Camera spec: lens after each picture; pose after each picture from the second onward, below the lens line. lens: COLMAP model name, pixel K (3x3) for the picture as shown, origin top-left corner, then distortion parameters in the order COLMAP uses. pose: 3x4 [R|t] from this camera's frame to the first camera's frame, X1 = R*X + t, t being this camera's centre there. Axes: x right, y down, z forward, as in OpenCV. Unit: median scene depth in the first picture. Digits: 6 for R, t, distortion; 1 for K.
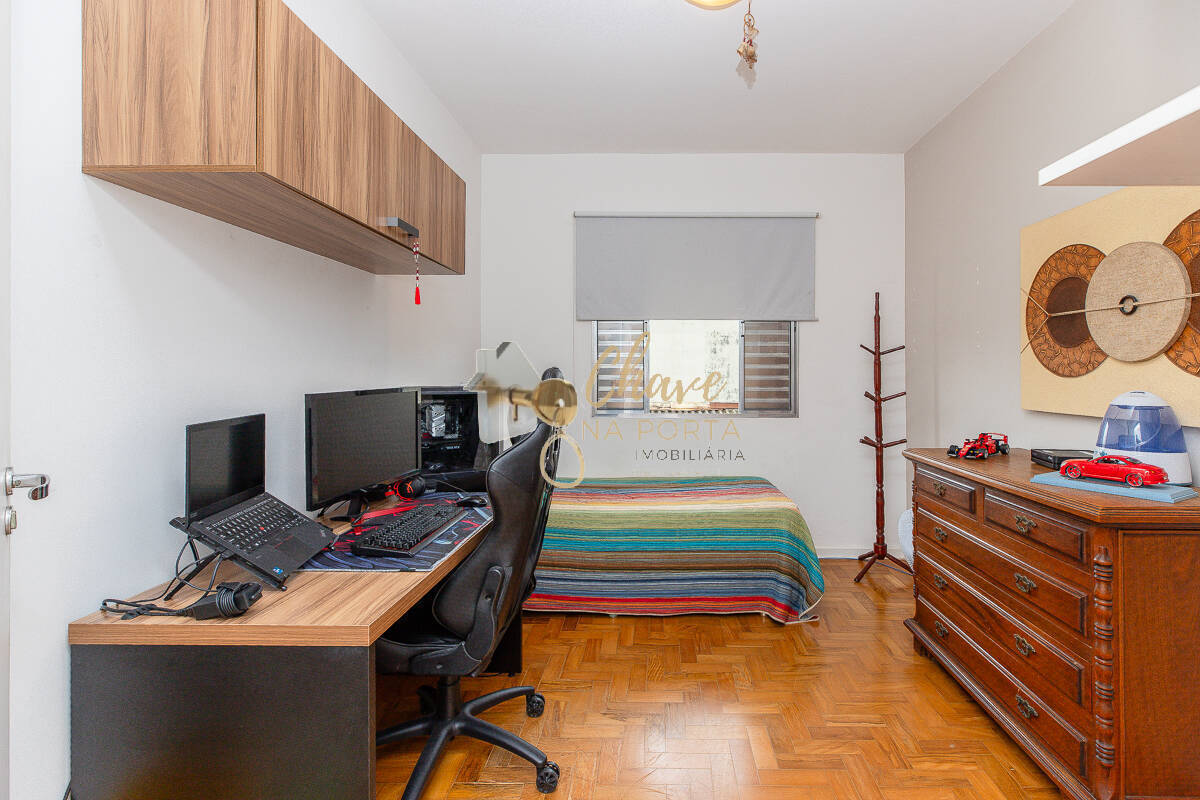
lens RADIAL K [[553.6, 0, 650.8], [0, 553.6, 367.5], [0, 0, 1]] dist [0.000445, -0.000414]
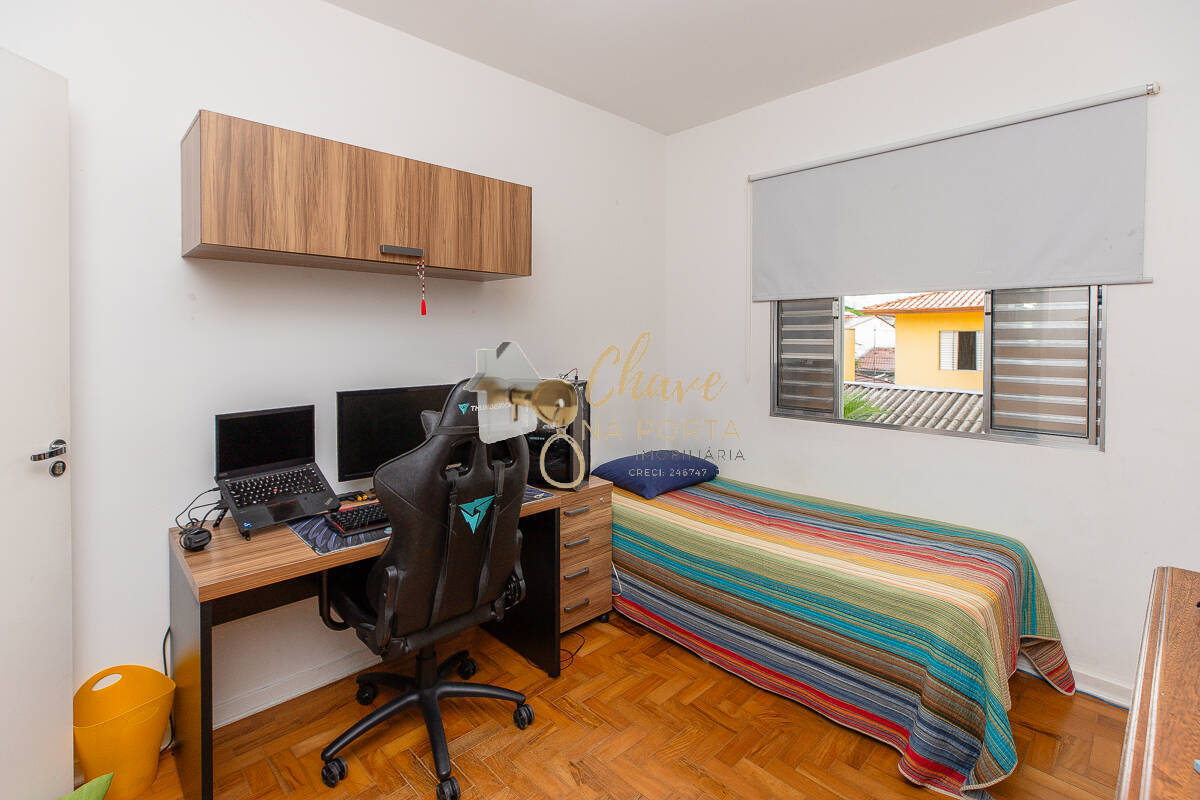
lens RADIAL K [[553.6, 0, 603.4], [0, 553.6, 341.0], [0, 0, 1]] dist [0.000445, -0.000414]
pose [[0.699255, 0.007255, -0.714836, 0.426826], [0.003665, 0.999899, 0.013734, -0.049195], [0.714863, -0.012224, 0.699157, 0.307694]]
